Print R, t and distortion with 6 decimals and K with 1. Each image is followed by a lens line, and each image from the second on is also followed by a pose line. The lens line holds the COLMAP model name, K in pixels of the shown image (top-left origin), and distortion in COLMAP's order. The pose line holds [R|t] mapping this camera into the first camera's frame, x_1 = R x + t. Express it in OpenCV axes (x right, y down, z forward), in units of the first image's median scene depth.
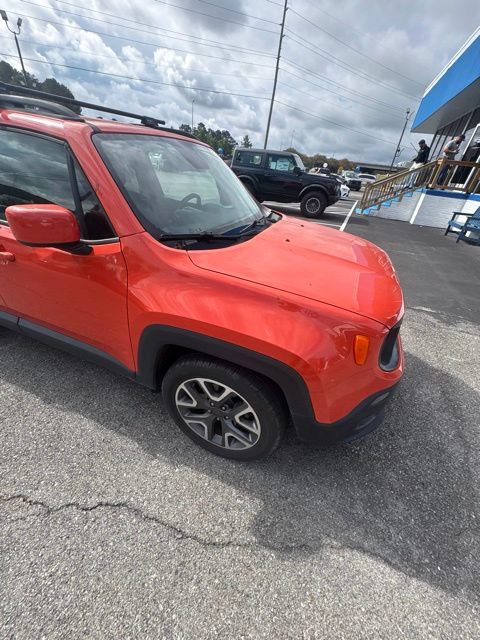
lens RADIAL K [[253.4, 0, 239.7], [0, 253.4, 319.0], [0, 0, 1]] dist [-0.000105, 0.000079]
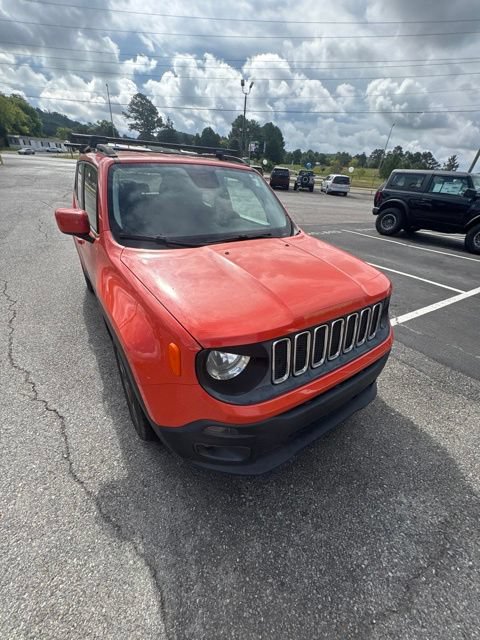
lens RADIAL K [[253.4, 0, 239.9], [0, 253.4, 319.5], [0, 0, 1]] dist [-0.000105, 0.000079]
pose [[0.821842, 0.255351, -0.509285, 0.700519], [-0.292039, 0.956371, 0.008247, -0.064493], [0.489171, 0.141954, 0.860558, 0.152024]]
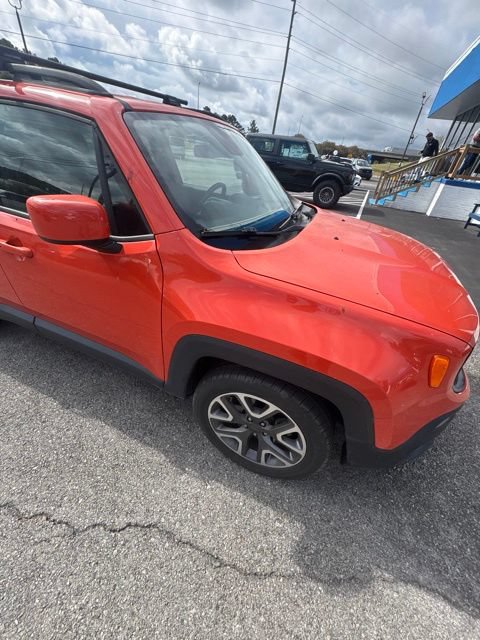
lens RADIAL K [[253.4, 0, 239.7], [0, 253.4, 318.7], [0, 0, 1]] dist [-0.000105, 0.000079]
pose [[0.999783, 0.017738, -0.010926, -0.115182], [-0.017312, 0.999133, 0.037859, -0.047113], [0.011588, -0.037662, 0.999223, 0.084390]]
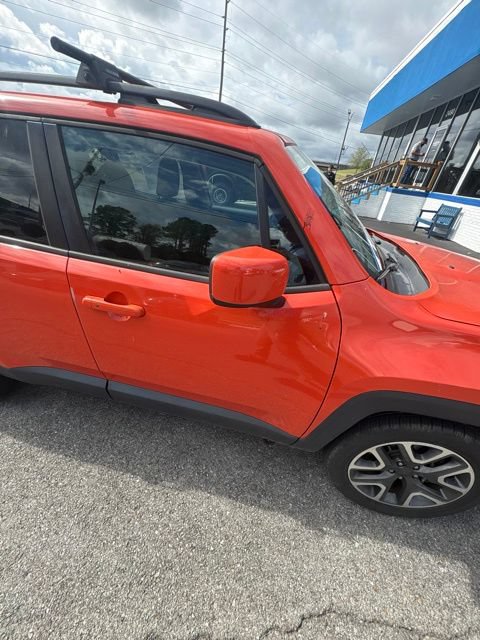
lens RADIAL K [[253.4, 0, 238.4], [0, 253.4, 319.5], [0, 0, 1]] dist [-0.000105, 0.000079]
pose [[0.984312, -0.083018, 0.155682, -0.605572], [0.080496, 0.996502, 0.022445, -0.175500], [-0.157001, -0.009561, 0.987552, 0.198878]]
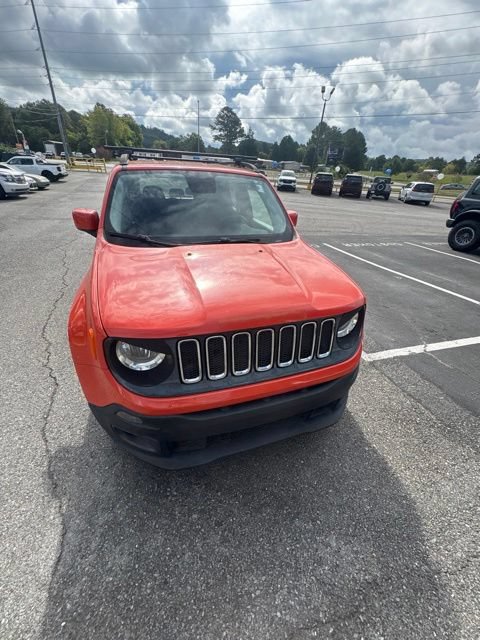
lens RADIAL K [[253.4, 0, 240.2], [0, 253.4, 318.5], [0, 0, 1]] dist [-0.000105, 0.000079]
pose [[0.652258, 0.333270, -0.680802, 0.980451], [-0.401327, 0.913778, 0.062818, -0.183339], [0.643037, 0.232251, 0.729769, 0.354482]]
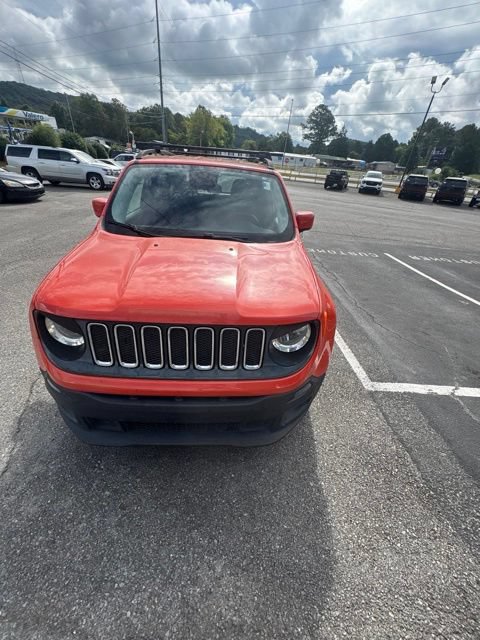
lens RADIAL K [[253.4, 0, 240.2], [0, 253.4, 319.3], [0, 0, 1]] dist [-0.000105, 0.000079]
pose [[0.412787, 0.422908, -0.806694, 1.163540], [-0.515040, 0.838856, 0.176222, -0.360378], [0.751226, 0.342737, 0.564084, 0.650456]]
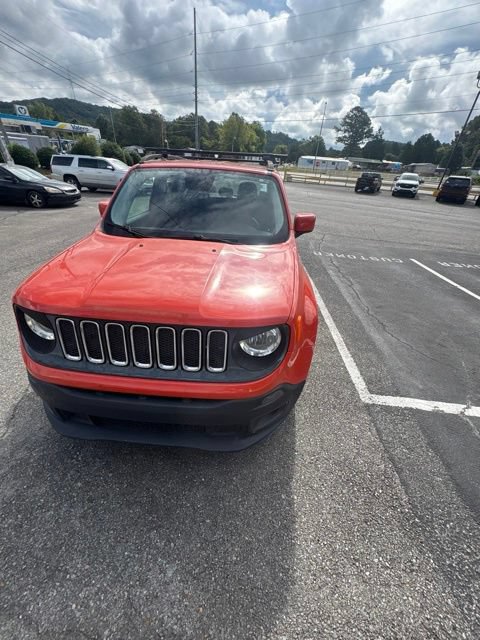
lens RADIAL K [[253.4, 0, 240.9], [0, 253.4, 319.1], [0, 0, 1]] dist [-0.000105, 0.000079]
pose [[0.316280, 0.424644, -0.848318, 1.215927], [-0.528147, 0.821645, 0.214382, -0.441743], [0.788053, 0.380232, 0.484145, 0.791264]]
